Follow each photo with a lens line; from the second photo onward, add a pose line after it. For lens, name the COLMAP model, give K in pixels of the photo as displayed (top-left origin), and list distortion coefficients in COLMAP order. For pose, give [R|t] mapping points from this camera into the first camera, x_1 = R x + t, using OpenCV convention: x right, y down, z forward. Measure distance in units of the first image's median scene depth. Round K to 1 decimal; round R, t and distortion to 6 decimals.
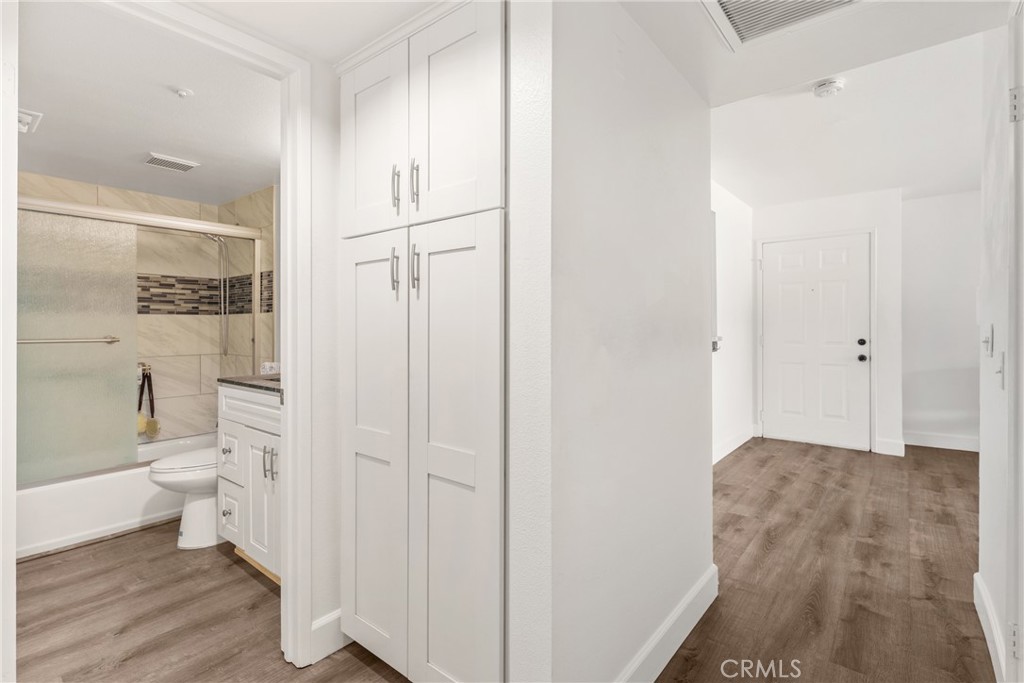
lens RADIAL K [[487.1, 0, 508.6], [0, 487.1, 334.2], [0, 0, 1]] dist [-0.001147, -0.000362]
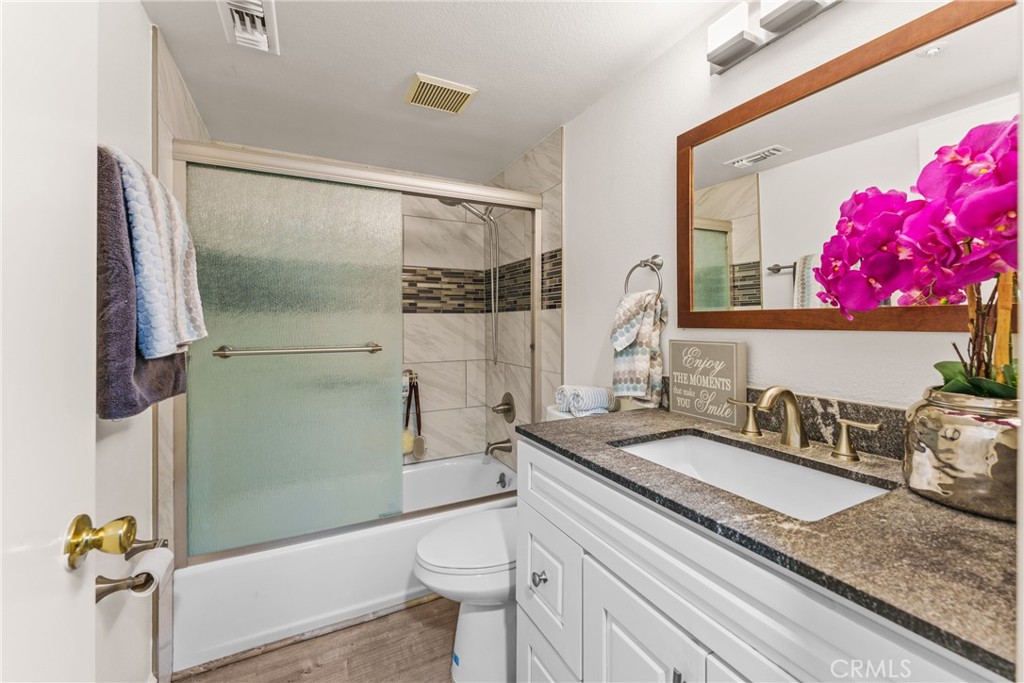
lens RADIAL K [[414.5, 0, 510.2], [0, 414.5, 327.6], [0, 0, 1]] dist [0.000746, 0.000061]
pose [[0.914967, -0.000039, -0.403528, -0.288498], [-0.000179, 1.000000, -0.000503, -0.015586], [0.403528, 0.000533, 0.914967, 0.394070]]
